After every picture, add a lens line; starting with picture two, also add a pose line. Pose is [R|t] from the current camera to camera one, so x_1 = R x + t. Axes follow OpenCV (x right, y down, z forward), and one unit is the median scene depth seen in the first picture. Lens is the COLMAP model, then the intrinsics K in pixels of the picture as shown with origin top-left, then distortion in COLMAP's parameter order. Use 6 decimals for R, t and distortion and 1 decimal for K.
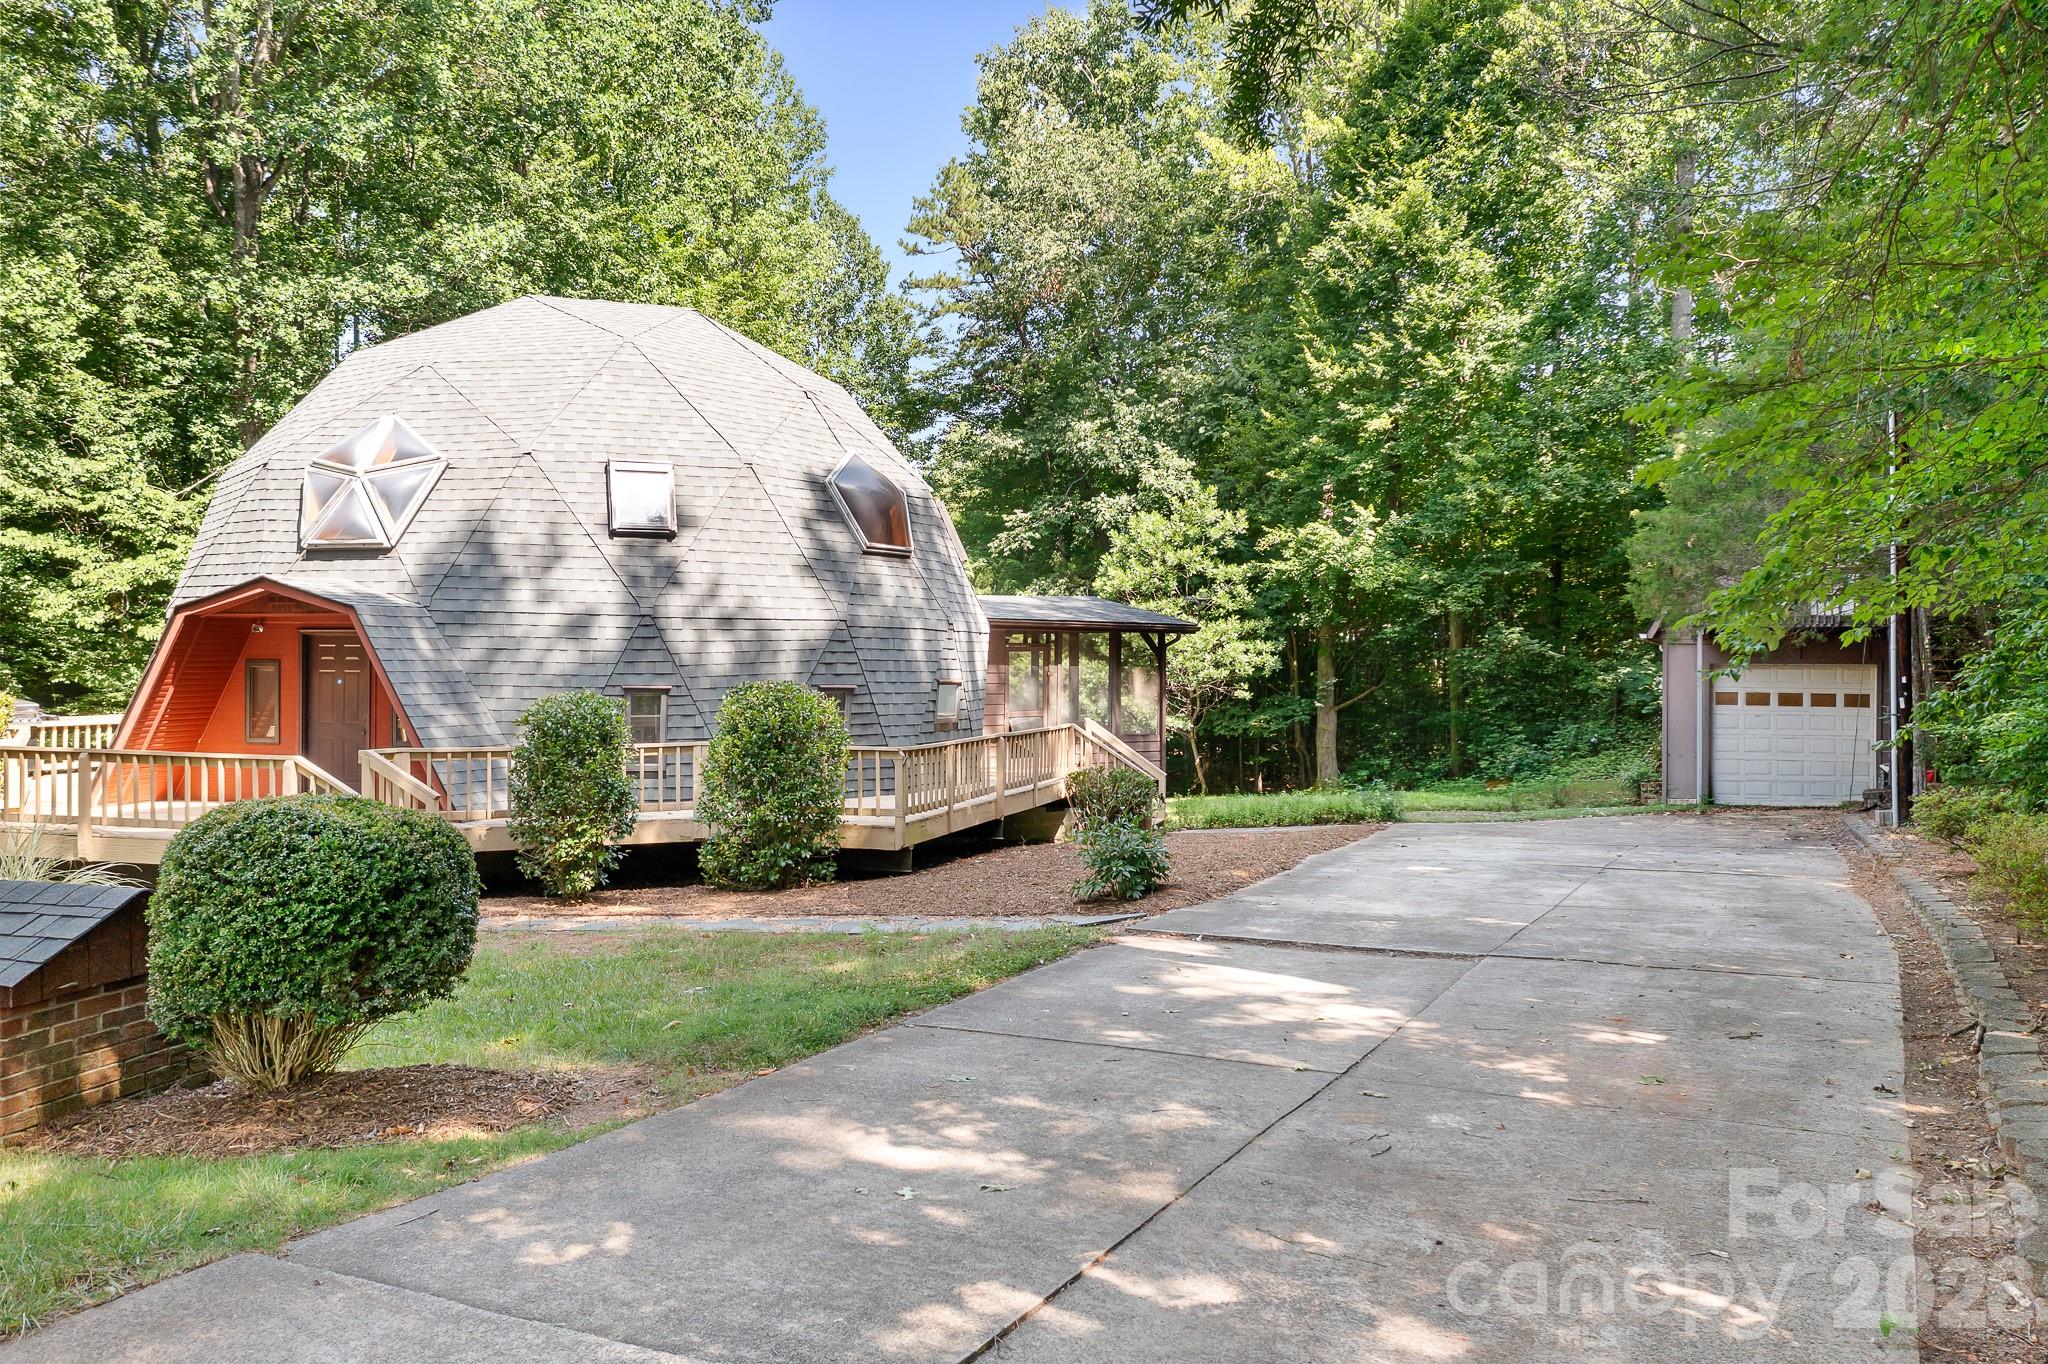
lens RADIAL K [[1623.6, 0, 1034.0], [0, 1623.6, 689.8], [0, 0, 1]] dist [-0.012561, 0.002464]
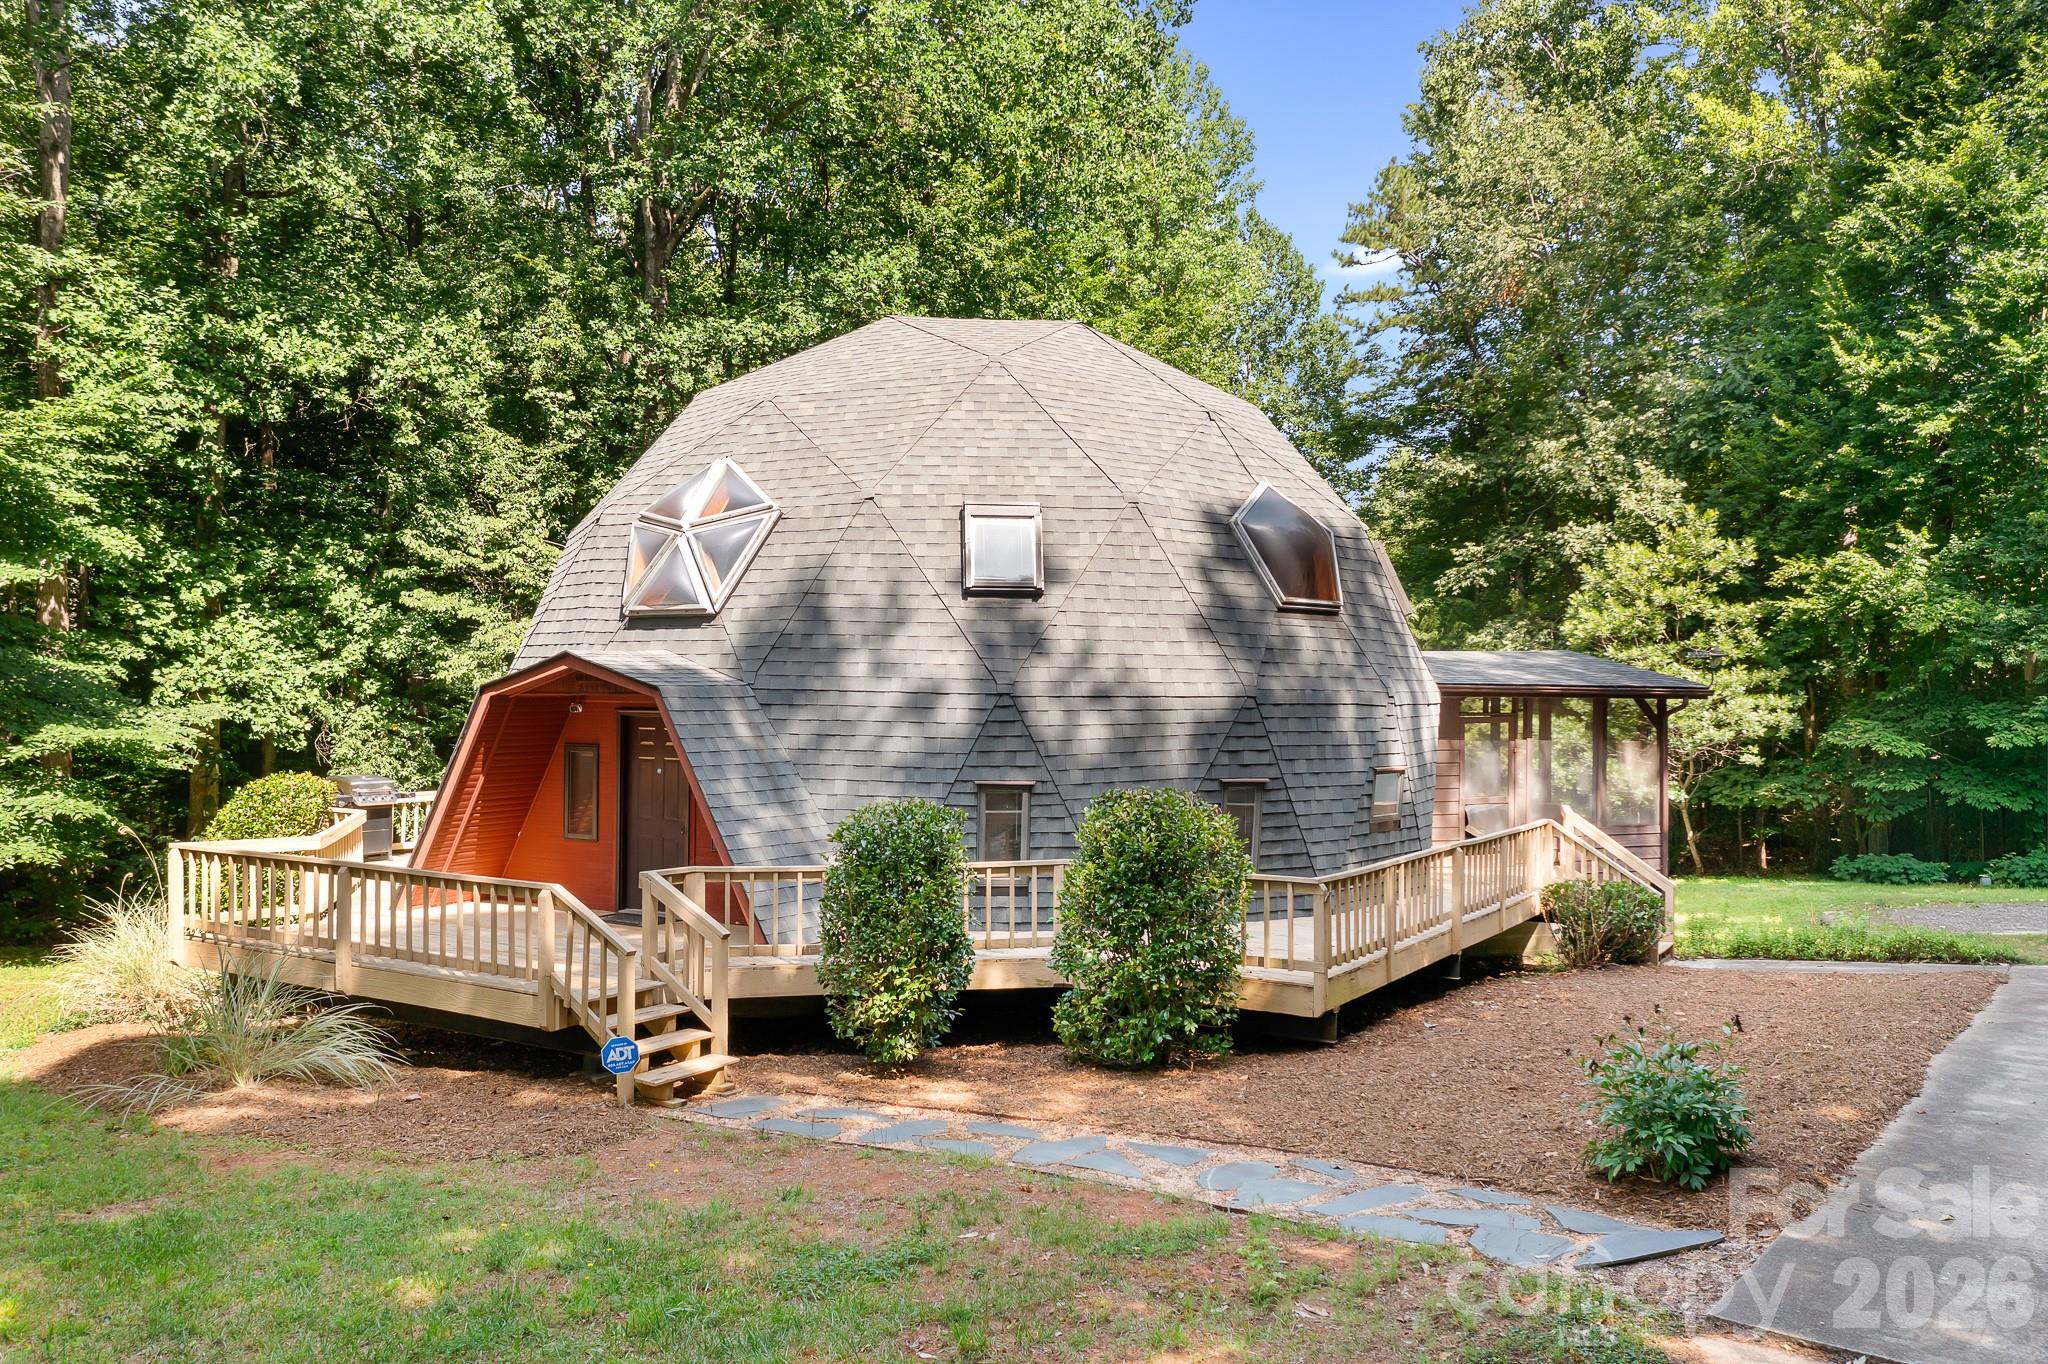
lens RADIAL K [[1623.6, 0, 1022.8], [0, 1623.6, 675.8], [0, 0, 1]] dist [-0.012561, 0.002464]
pose [[0.962405, -0.002185, -0.271608, -0.006537], [-0.005748, 0.999580, -0.028410, -0.019460], [0.271556, 0.028904, 0.961988, 0.136931]]
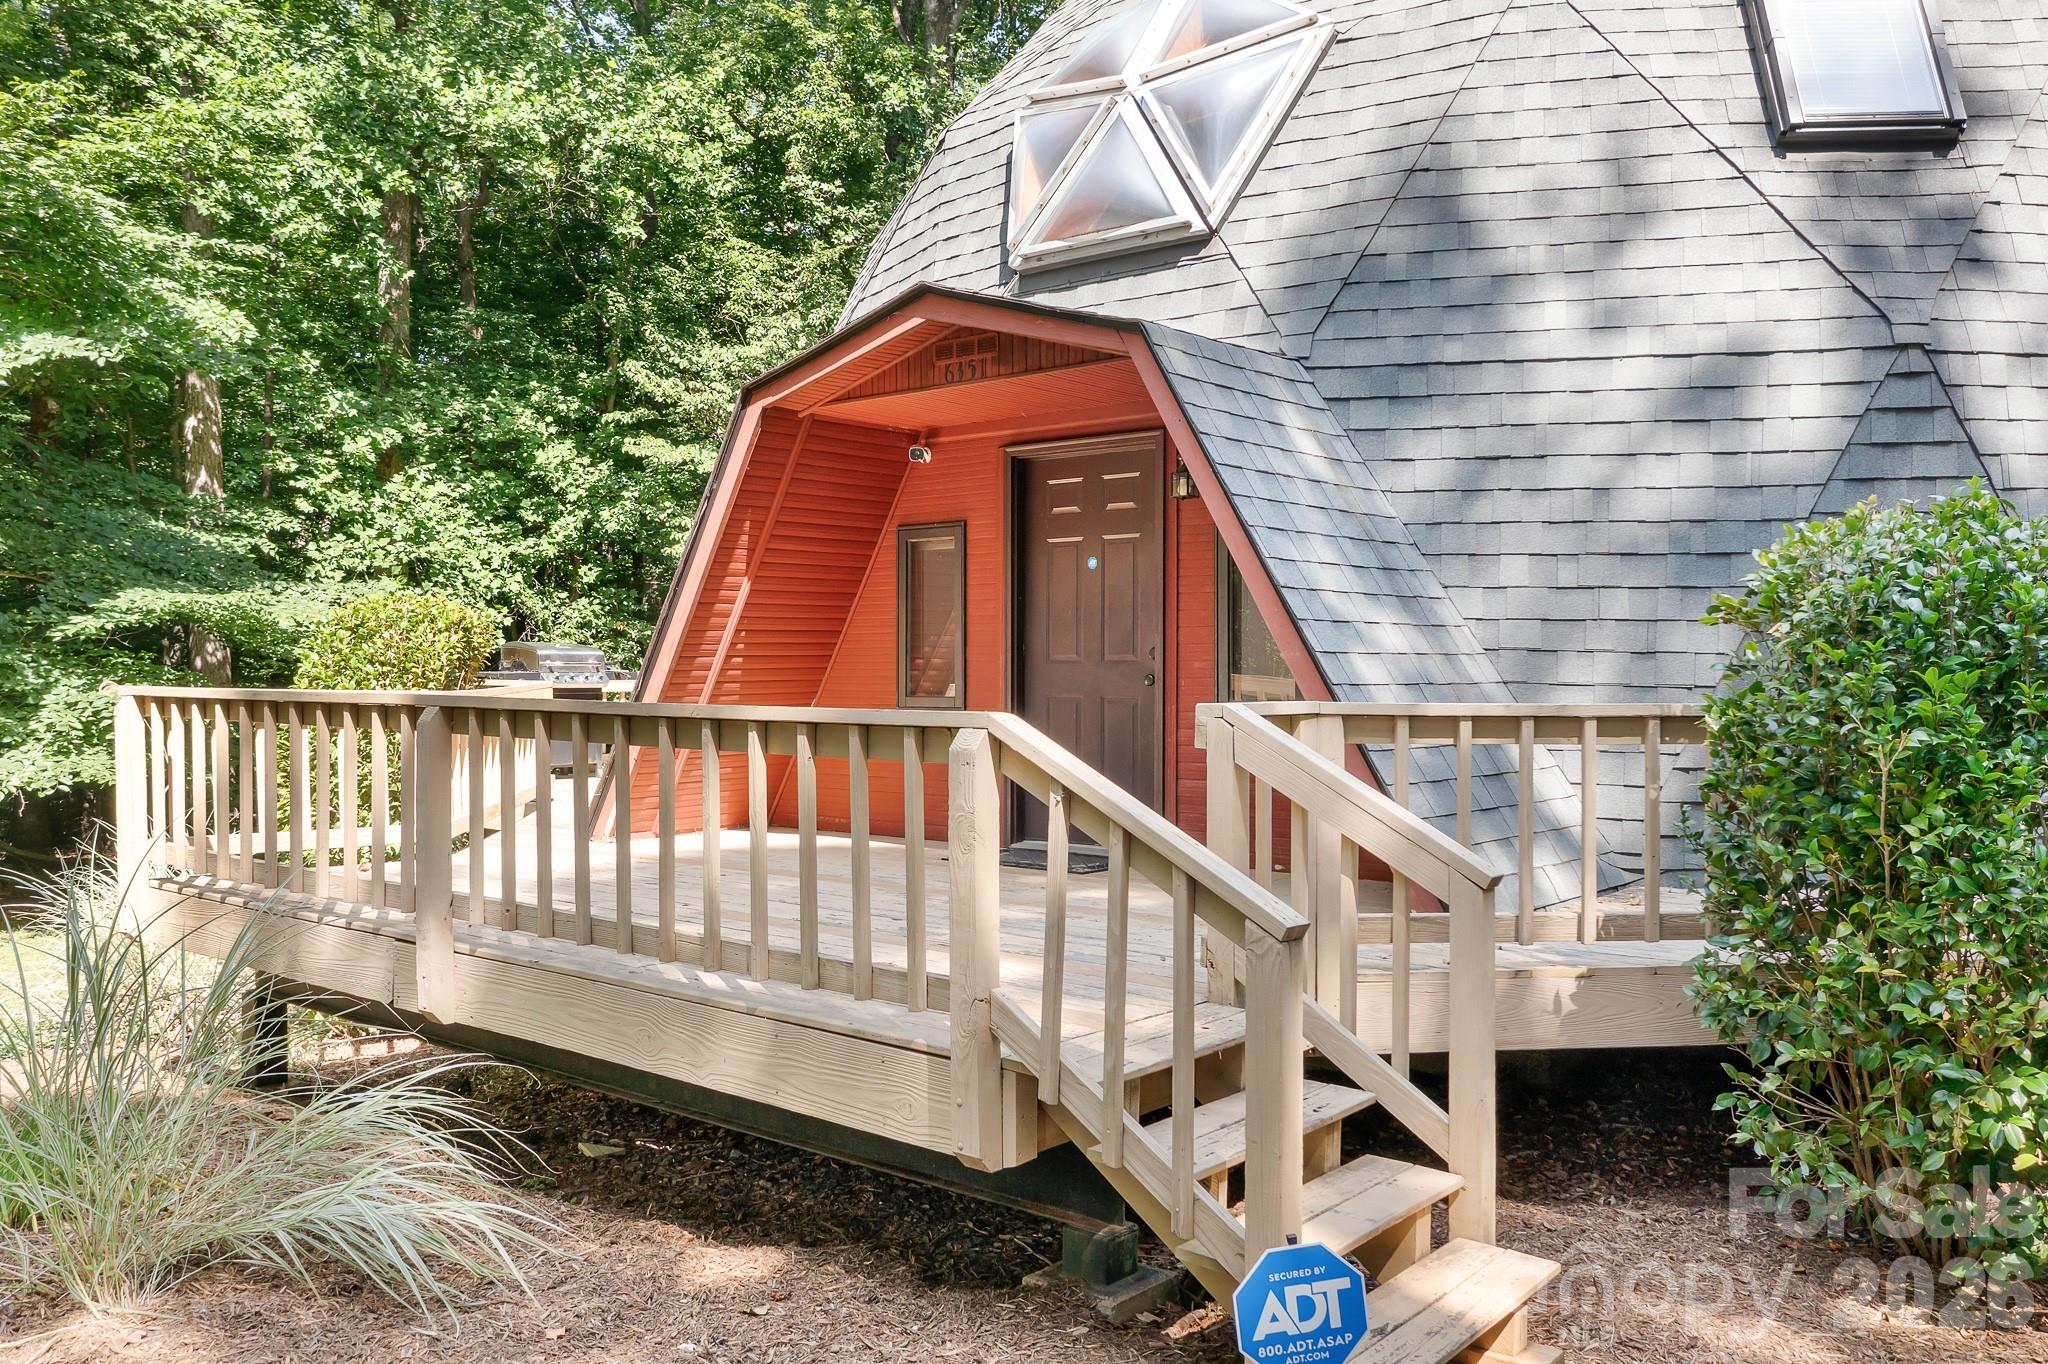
lens RADIAL K [[1623.6, 0, 1011.9], [0, 1623.6, 678.9], [0, 0, 1]] dist [-0.012561, 0.002464]
pose [[0.912940, -0.005432, -0.408057, -0.166178], [0.000119, 0.999915, -0.013045, 0.018538], [0.408094, 0.011861, 0.912863, 0.365374]]
